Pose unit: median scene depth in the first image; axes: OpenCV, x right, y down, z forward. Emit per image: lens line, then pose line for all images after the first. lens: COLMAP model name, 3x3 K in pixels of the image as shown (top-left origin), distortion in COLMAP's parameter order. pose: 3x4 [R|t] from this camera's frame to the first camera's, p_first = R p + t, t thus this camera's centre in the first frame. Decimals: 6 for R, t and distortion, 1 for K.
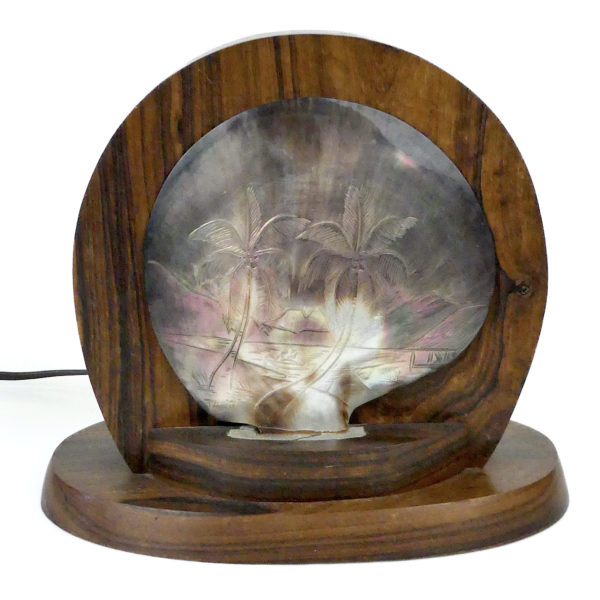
lens RADIAL K [[1315.4, 0, 302.4], [0, 1315.4, 298.3], [0, 0, 1]] dist [-0.180827, 0.000000]
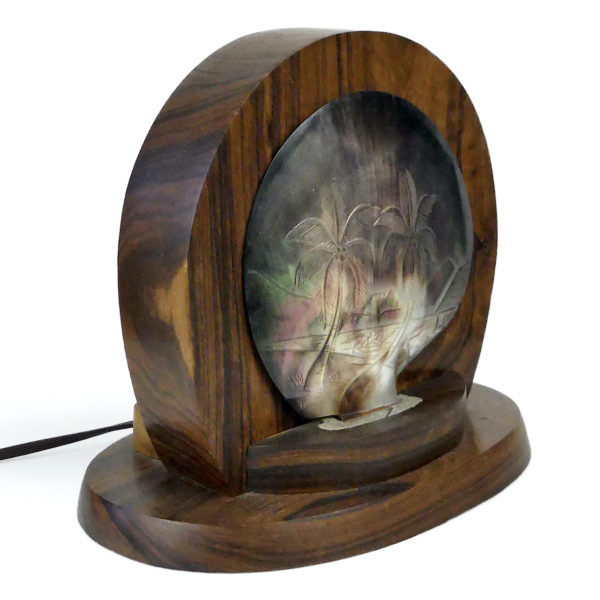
lens RADIAL K [[1315.4, 0, 299.7], [0, 1315.4, 303.6], [0, 0, 1]] dist [-0.180827, 0.000000]
pose [[0.721353, -0.173433, 0.670500, -0.749495], [0.169063, 0.982945, 0.072365, -0.069486], [-0.671615, 0.061156, 0.738372, 0.267214]]
